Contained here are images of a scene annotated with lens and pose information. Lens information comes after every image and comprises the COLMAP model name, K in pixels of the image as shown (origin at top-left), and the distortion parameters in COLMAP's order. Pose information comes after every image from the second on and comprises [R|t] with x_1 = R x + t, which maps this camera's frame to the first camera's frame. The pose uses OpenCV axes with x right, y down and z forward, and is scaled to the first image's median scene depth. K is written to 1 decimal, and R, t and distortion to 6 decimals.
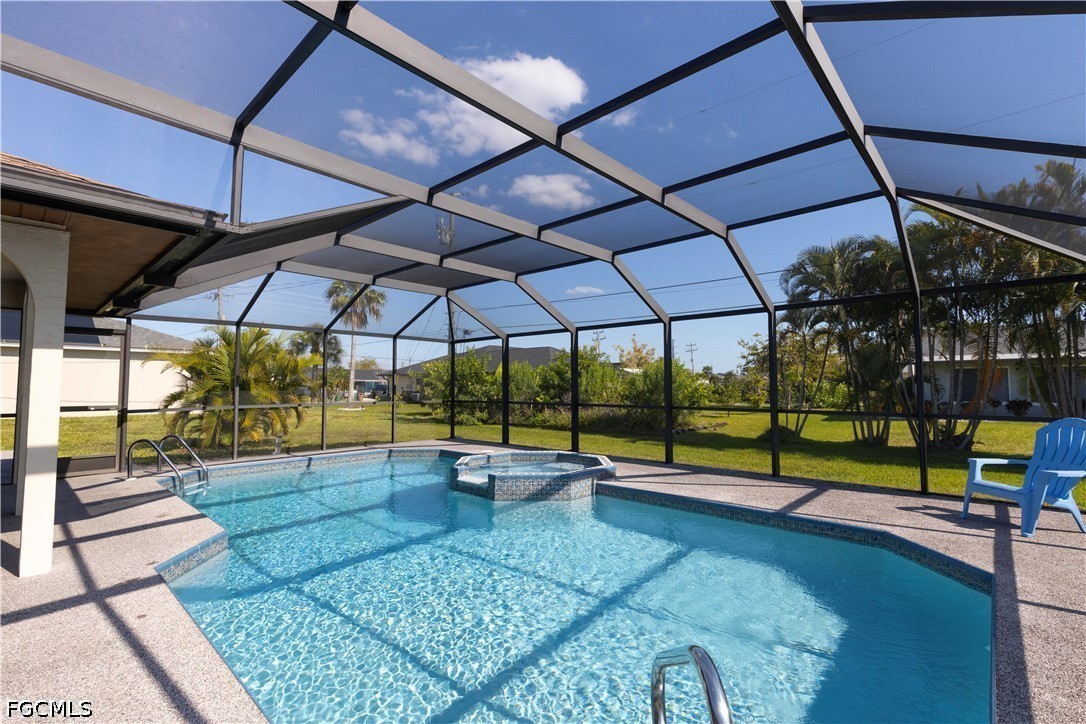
lens RADIAL K [[517.6, 0, 543.0], [0, 517.6, 362.0], [0, 0, 1]] dist [0.017787, -0.000134]
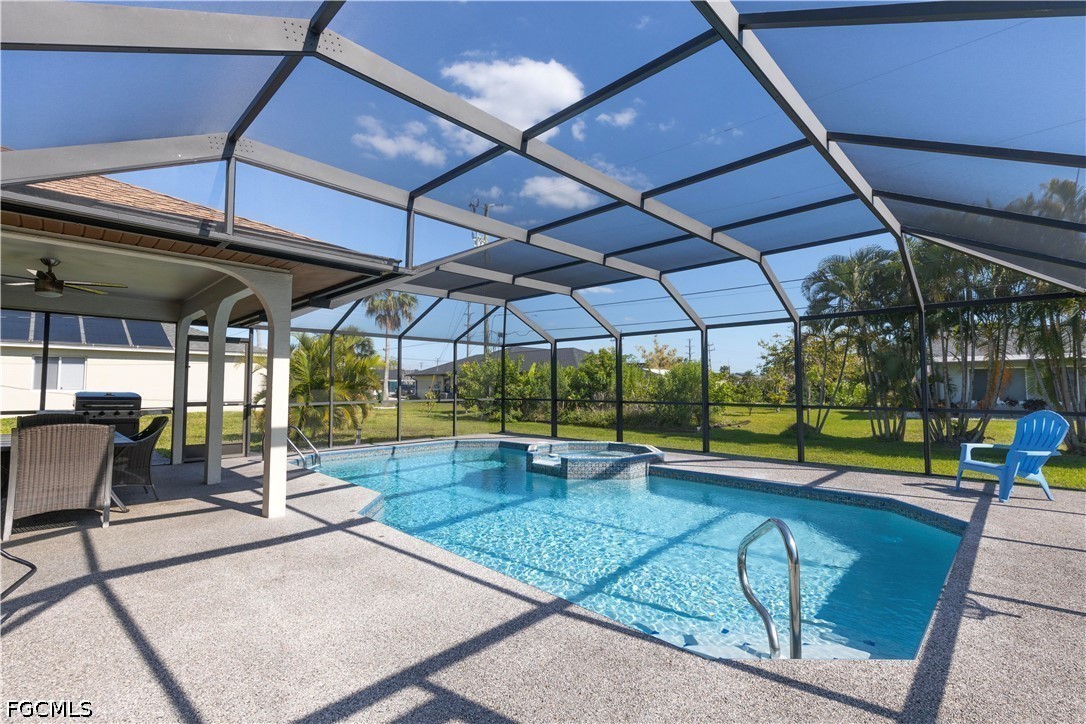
lens RADIAL K [[517.6, 0, 543.0], [0, 517.6, 362.0], [0, 0, 1]] dist [0.017787, -0.000134]
pose [[0.999582, -0.001231, -0.028871, -0.068034], [0.001241, 0.999999, 0.000309, -0.004889], [0.028871, -0.000345, 0.999583, -0.129058]]
